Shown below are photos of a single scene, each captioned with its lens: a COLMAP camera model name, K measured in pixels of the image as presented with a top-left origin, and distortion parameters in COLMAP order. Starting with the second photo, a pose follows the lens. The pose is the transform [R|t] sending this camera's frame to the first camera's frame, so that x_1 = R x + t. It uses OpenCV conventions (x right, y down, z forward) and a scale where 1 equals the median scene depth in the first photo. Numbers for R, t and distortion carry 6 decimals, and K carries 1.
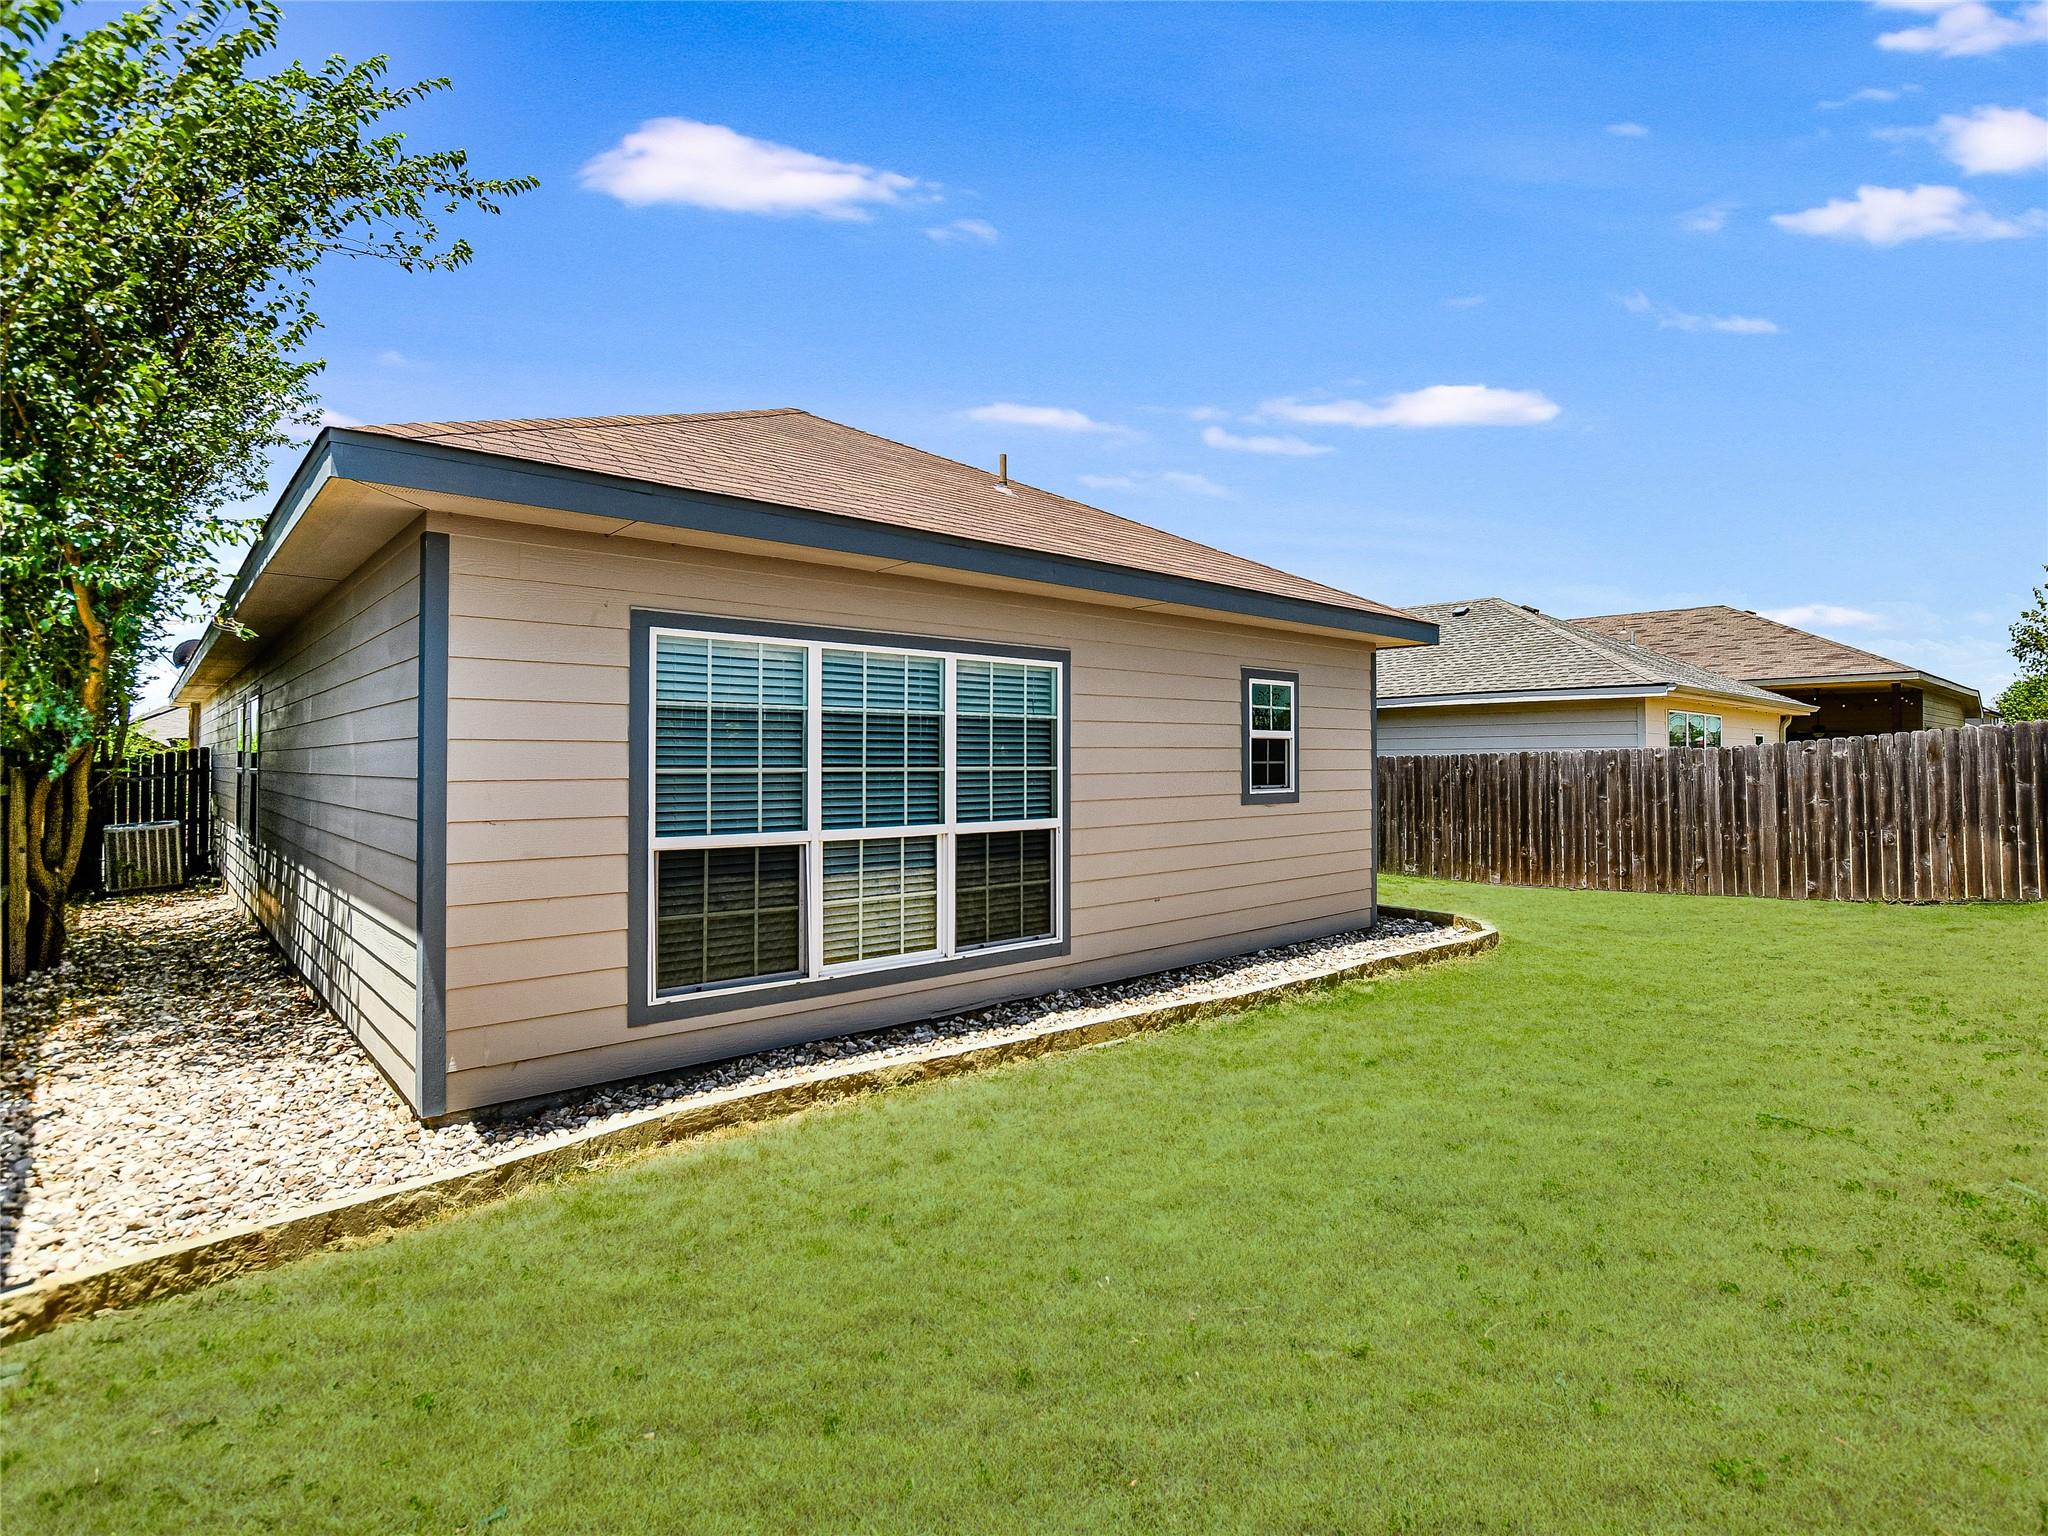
lens RADIAL K [[1020.6, 0, 1010.0], [0, 1020.6, 771.8], [0, 0, 1]] dist [-0.027070, 0.001023]
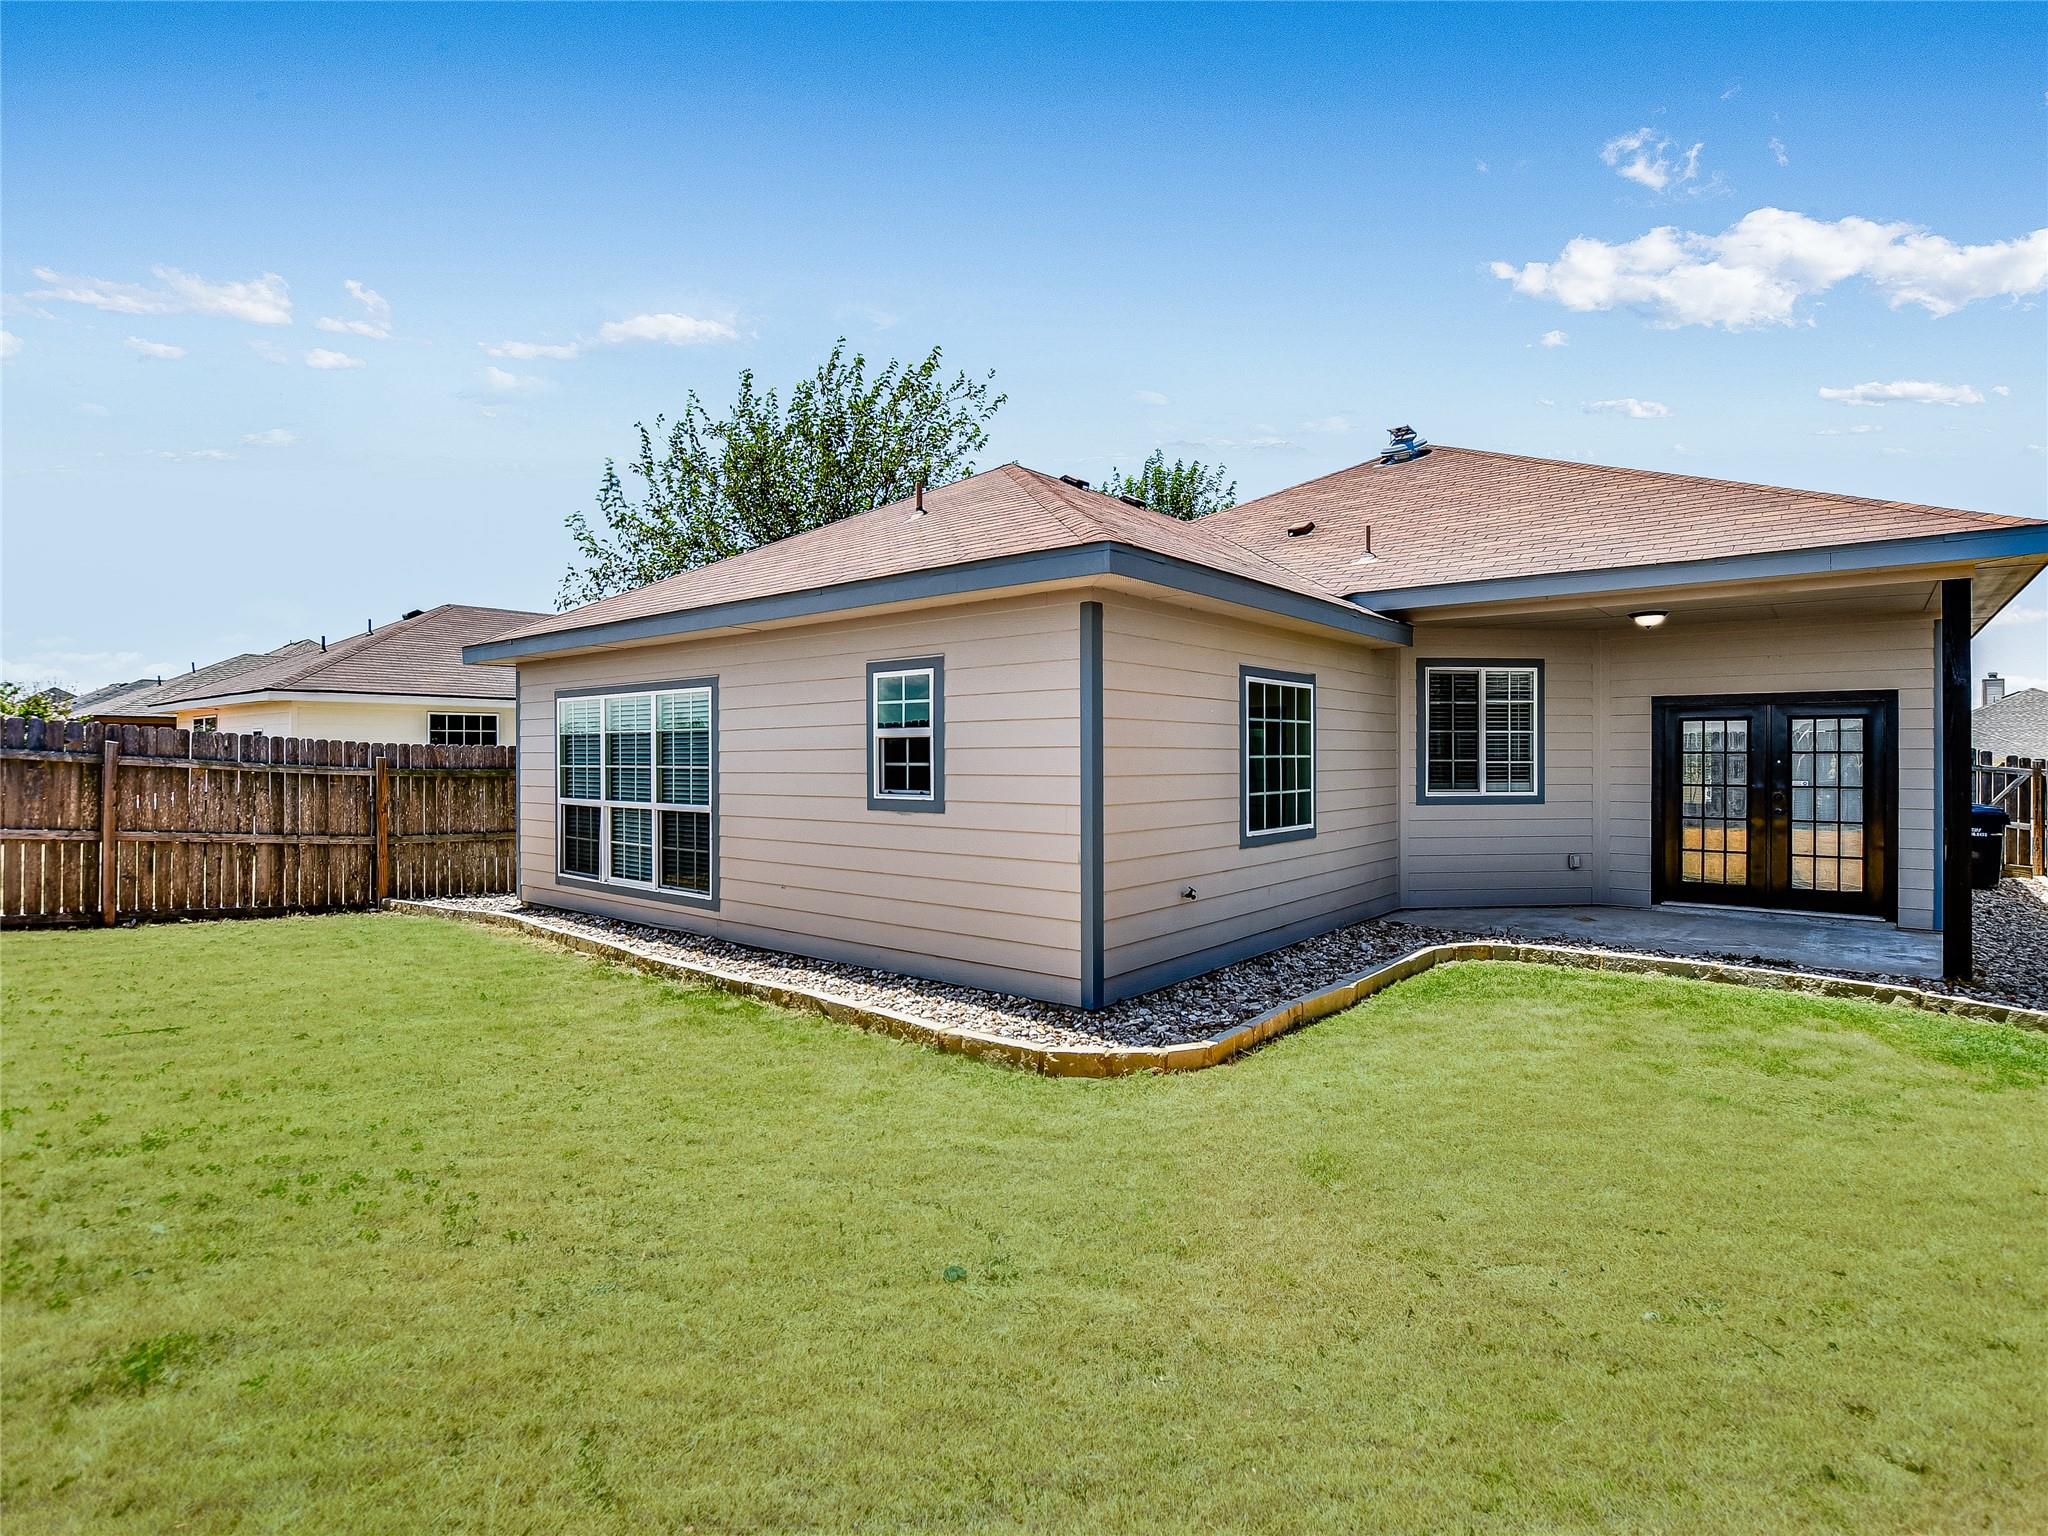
lens RADIAL K [[1020.6, 0, 1010.0], [0, 1020.6, 771.8], [0, 0, 1]] dist [-0.027070, 0.001023]
pose [[0.174244, 0.017328, -0.984550, 1.225920], [-0.008231, 0.999836, 0.016141, -0.019238], [0.984668, 0.005292, 0.174358, 1.005872]]
